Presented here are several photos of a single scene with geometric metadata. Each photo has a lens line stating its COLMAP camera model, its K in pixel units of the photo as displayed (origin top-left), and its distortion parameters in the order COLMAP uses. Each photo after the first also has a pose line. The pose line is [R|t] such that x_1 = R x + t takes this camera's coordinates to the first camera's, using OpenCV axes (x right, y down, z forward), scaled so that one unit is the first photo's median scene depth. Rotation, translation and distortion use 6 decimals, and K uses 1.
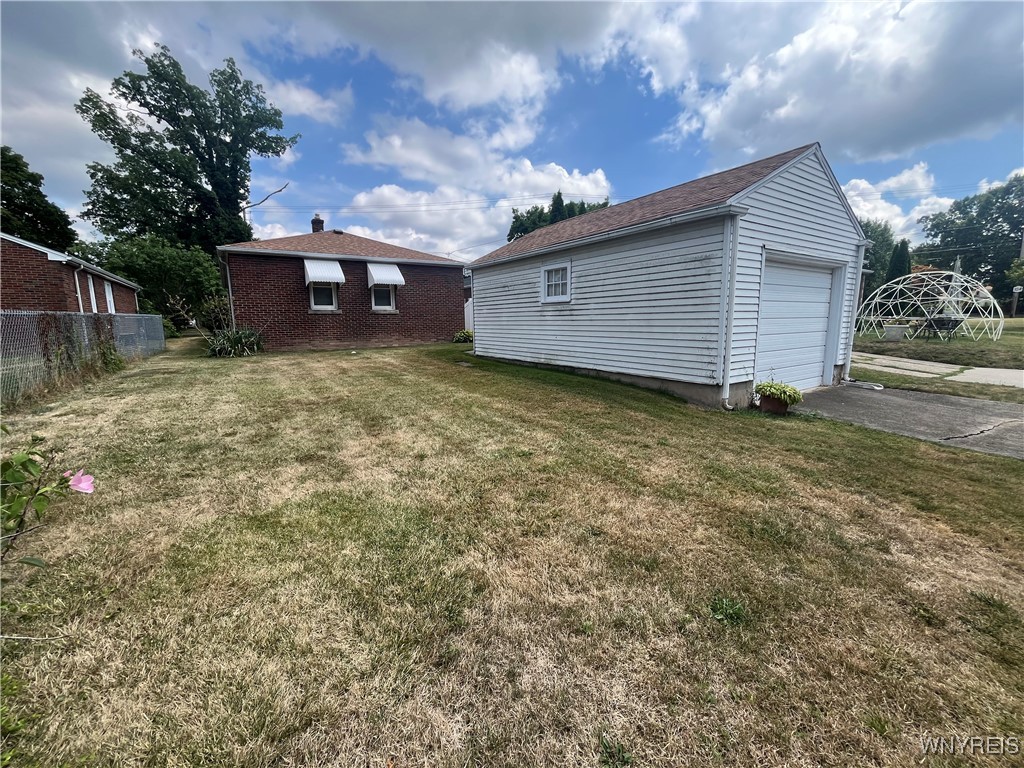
lens RADIAL K [[420.3, 0, 512.0], [0, 420.3, 384.0], [0, 0, 1]] dist [-0.000646, 0.000255]
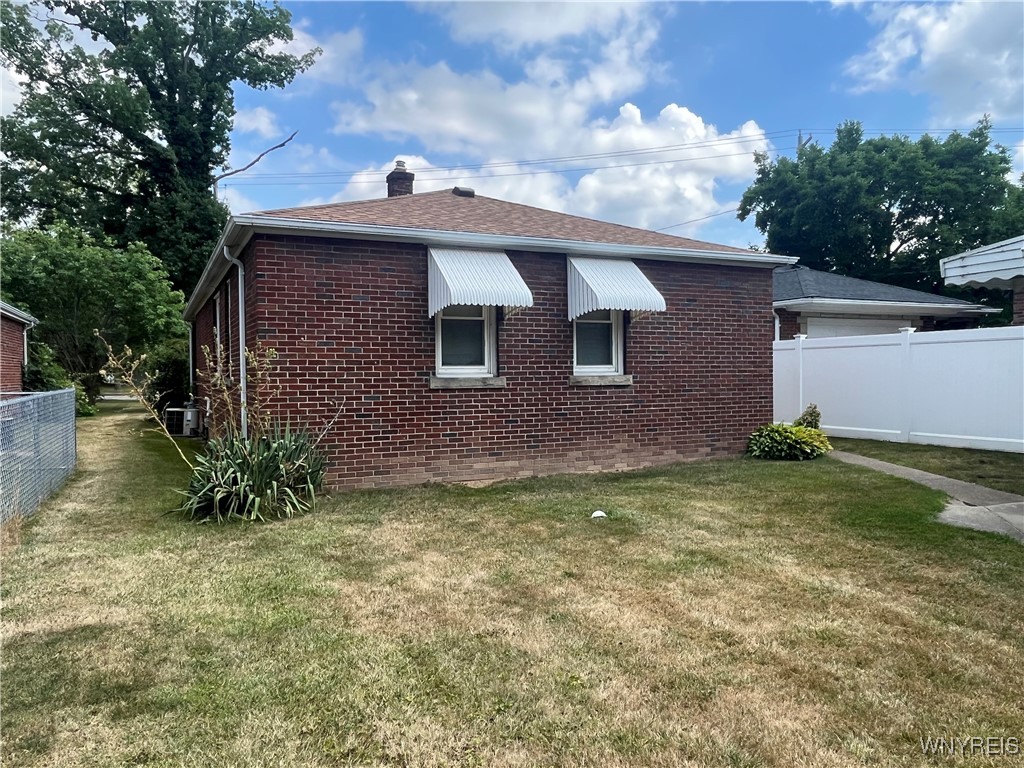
lens RADIAL K [[733.0, 0, 512.0], [0, 733.0, 384.0], [0, 0, 1]] dist [-0.002599, -0.006945]
pose [[0.991145, 0.005554, -0.132666, -0.151218], [-0.022794, 0.991409, -0.128794, -0.041170], [0.130811, 0.130677, 0.982757, 0.168489]]
